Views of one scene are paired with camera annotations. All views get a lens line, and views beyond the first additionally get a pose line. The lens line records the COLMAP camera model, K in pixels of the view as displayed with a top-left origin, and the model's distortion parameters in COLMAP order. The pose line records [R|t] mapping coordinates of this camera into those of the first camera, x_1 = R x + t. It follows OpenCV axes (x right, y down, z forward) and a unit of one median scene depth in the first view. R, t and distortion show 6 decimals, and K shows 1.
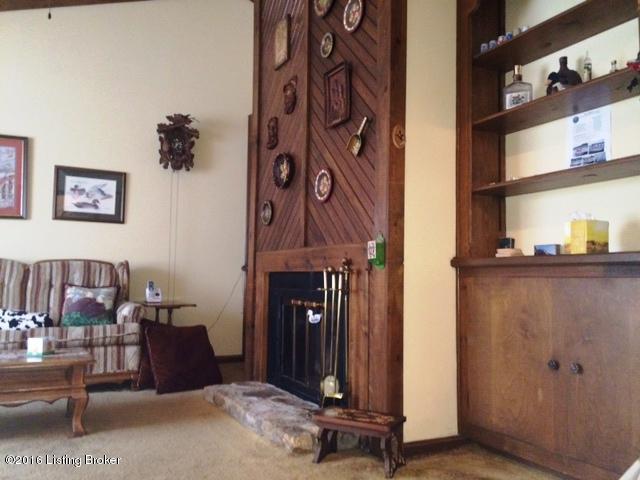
lens RADIAL K [[541.9, 0, 324.7], [0, 541.9, 240.7], [0, 0, 1]] dist [0.062947, -0.081817]
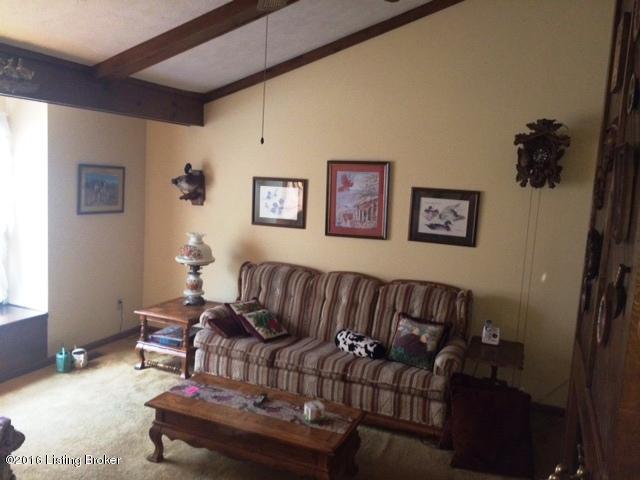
lens RADIAL K [[541.9, 0, 320.6], [0, 541.9, 239.1], [0, 0, 1]] dist [0.062947, -0.081817]
pose [[0.632997, 0.116057, -0.765405, 0.182341], [0.010264, 0.987354, 0.158200, -0.204233], [0.774086, -0.107996, 0.623801, 0.232648]]
